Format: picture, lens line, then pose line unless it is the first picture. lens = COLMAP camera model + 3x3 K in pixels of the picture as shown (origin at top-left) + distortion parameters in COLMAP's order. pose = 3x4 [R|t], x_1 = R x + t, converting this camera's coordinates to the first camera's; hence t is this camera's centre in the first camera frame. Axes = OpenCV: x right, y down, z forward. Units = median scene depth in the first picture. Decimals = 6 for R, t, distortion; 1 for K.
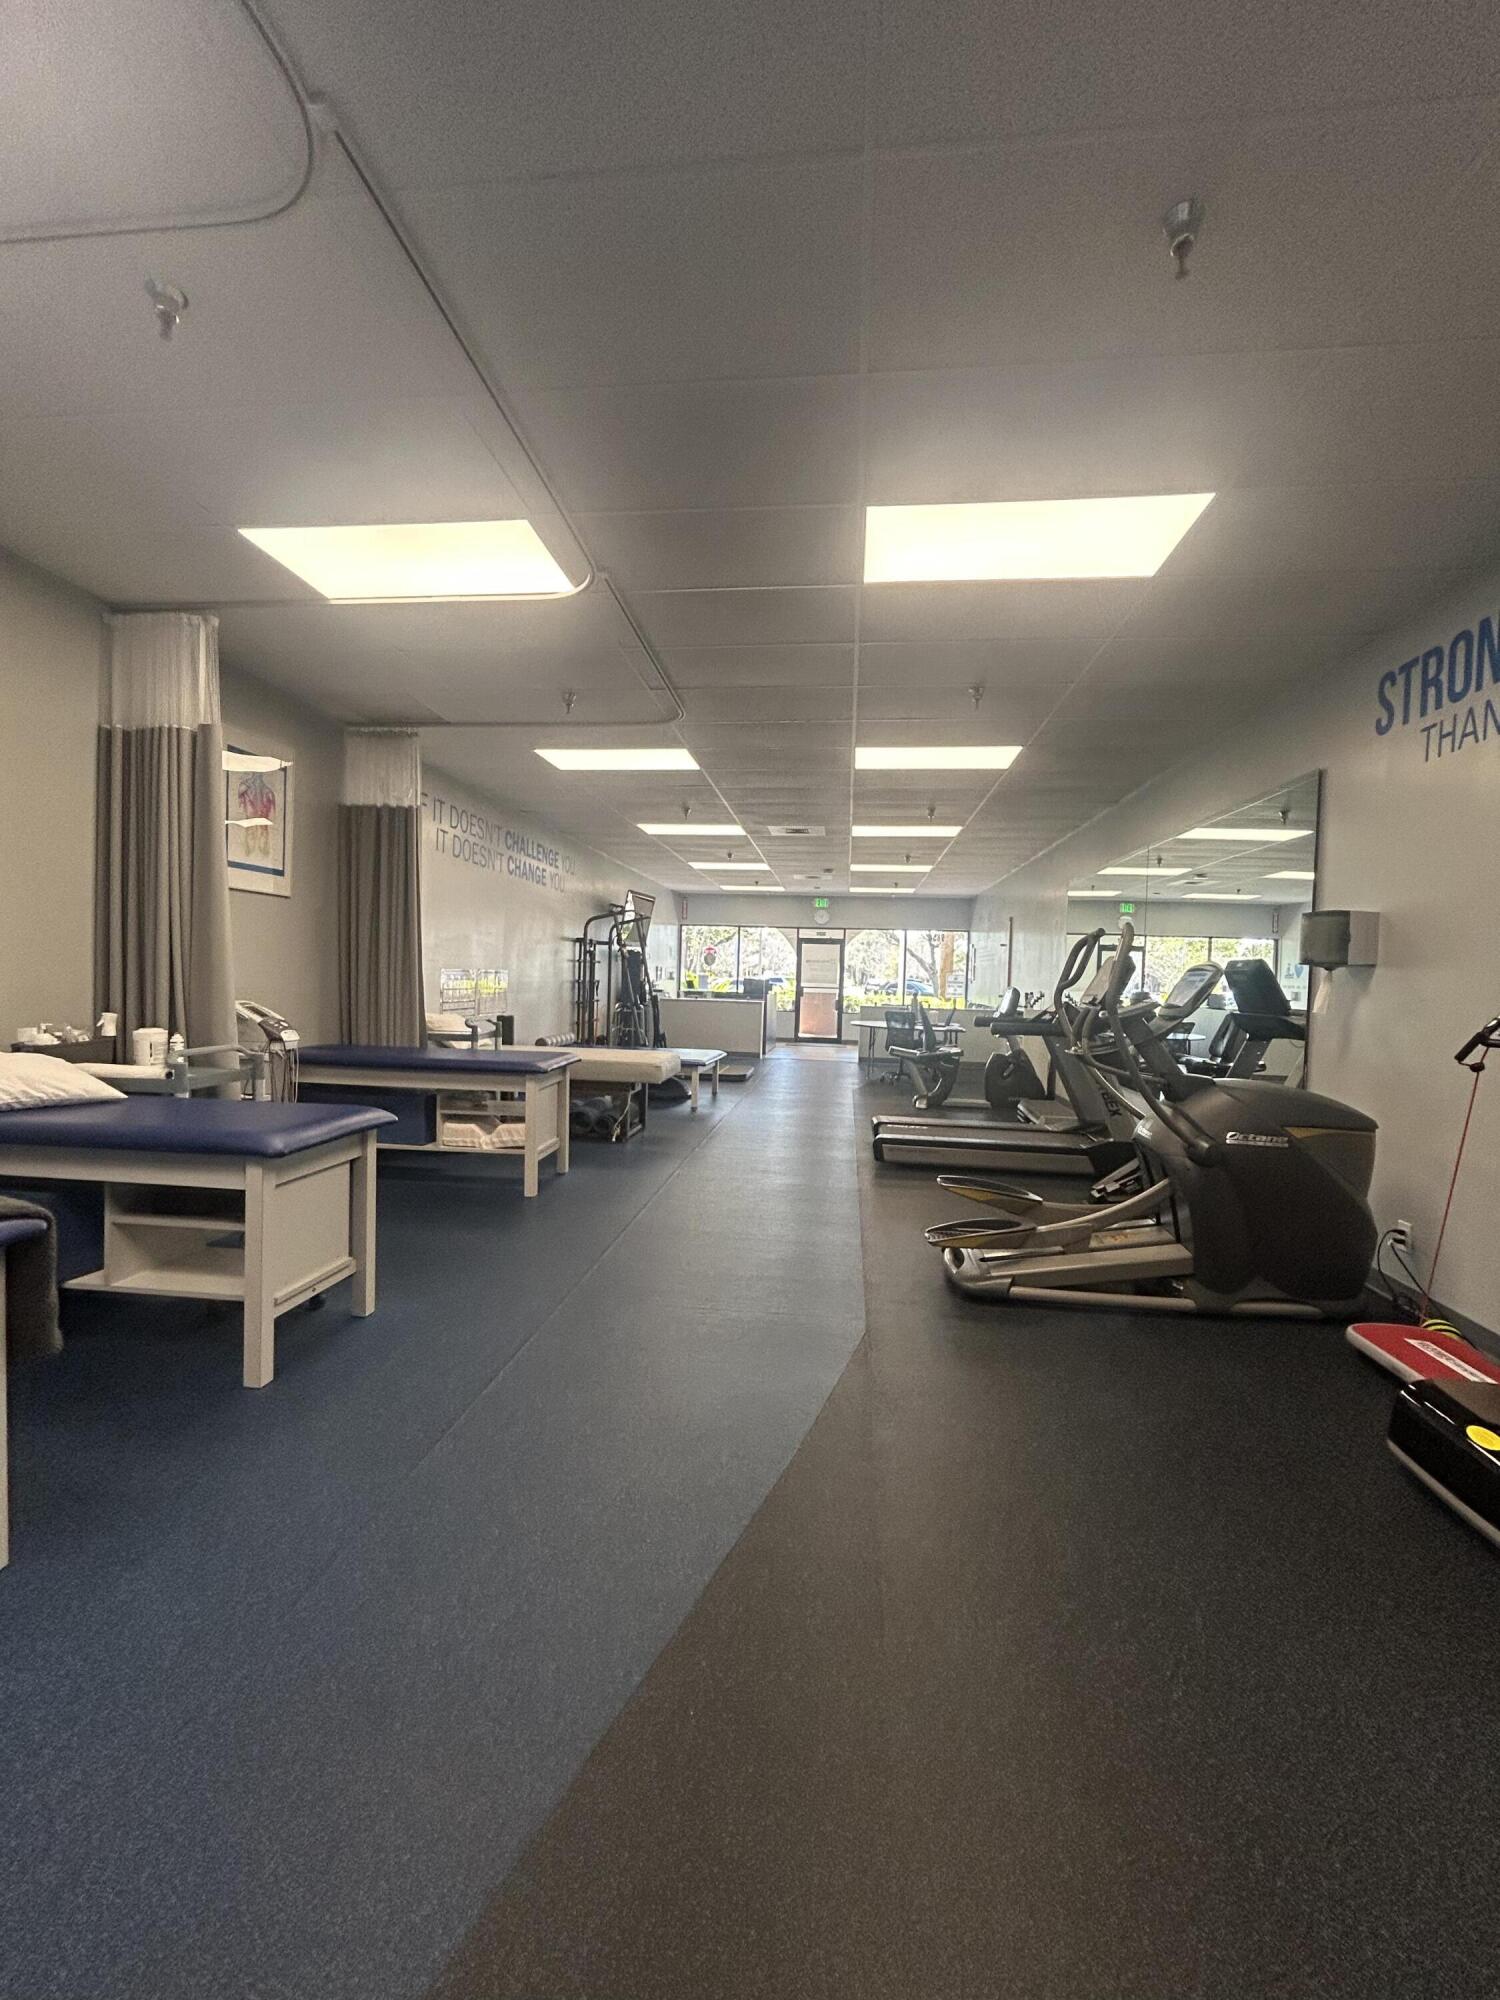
lens RADIAL K [[810.1, 0, 750.0], [0, 810.1, 1000.0], [0, 0, 1]] dist [-0.000268, -0.000468]
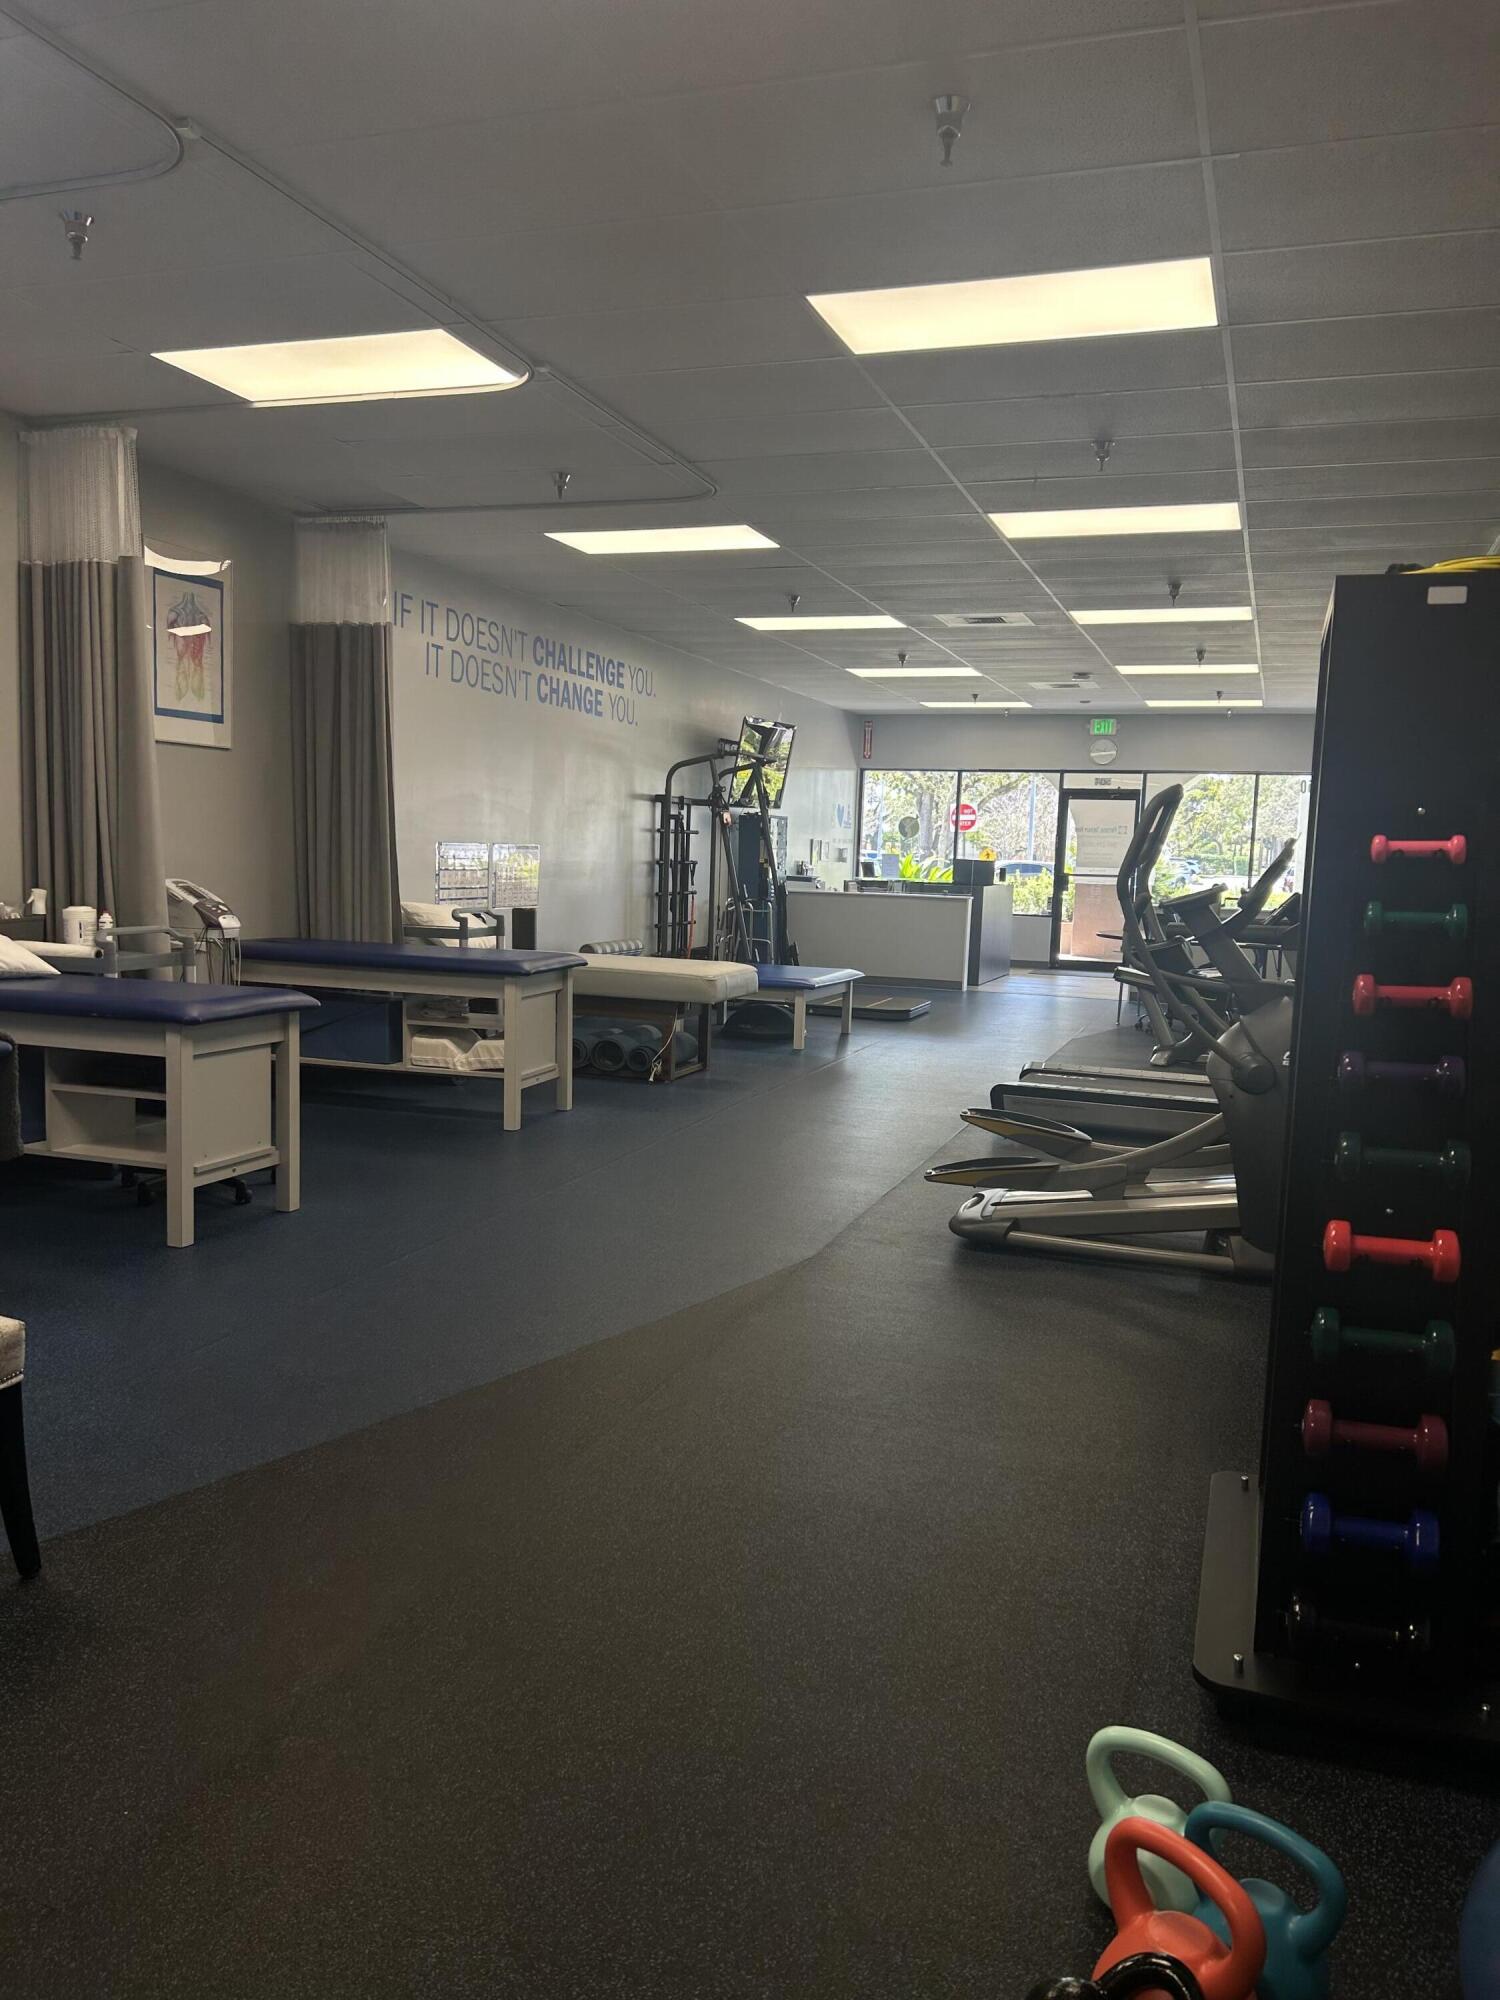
lens RADIAL K [[1490.0, 0, 746.3], [0, 1490.0, 1016.1], [0, 0, 1]] dist [0.060206, -0.102857]
pose [[0.975850, 0.026285, -0.216853, 0.254763], [-0.009575, 0.996927, 0.077750, 0.014571], [0.218230, -0.073796, 0.973103, -0.344995]]
